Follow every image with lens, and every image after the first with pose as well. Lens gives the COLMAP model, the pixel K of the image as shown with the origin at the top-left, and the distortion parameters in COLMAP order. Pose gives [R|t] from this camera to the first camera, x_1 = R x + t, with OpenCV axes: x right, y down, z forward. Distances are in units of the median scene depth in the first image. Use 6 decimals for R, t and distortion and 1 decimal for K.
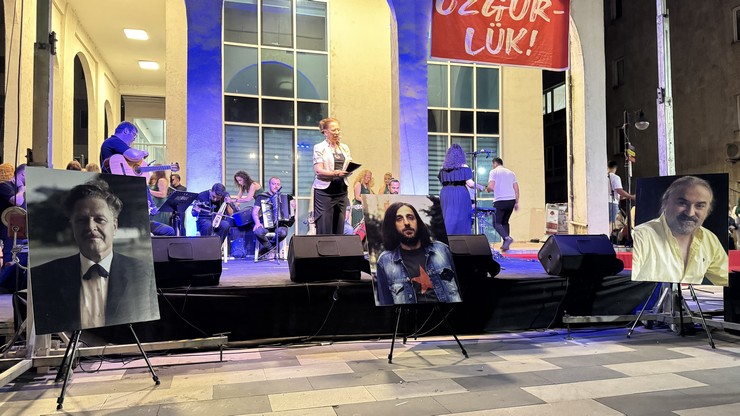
lens RADIAL K [[488.1, 0, 370.0], [0, 488.1, 208.0], [0, 0, 1]] dist [0.074608, 0.000045]
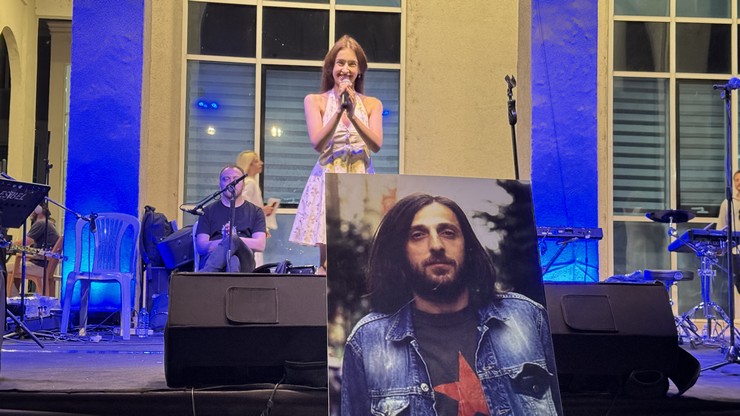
lens RADIAL K [[992.9, 0, 370.0], [0, 992.9, 208.0], [0, 0, 1]] dist [0.093761, -0.021996]
pose [[0.985687, 0.009558, -0.168313, 0.132528], [-0.016052, 0.999177, -0.037264, 0.026095], [0.167818, 0.039433, 0.985029, 0.164563]]
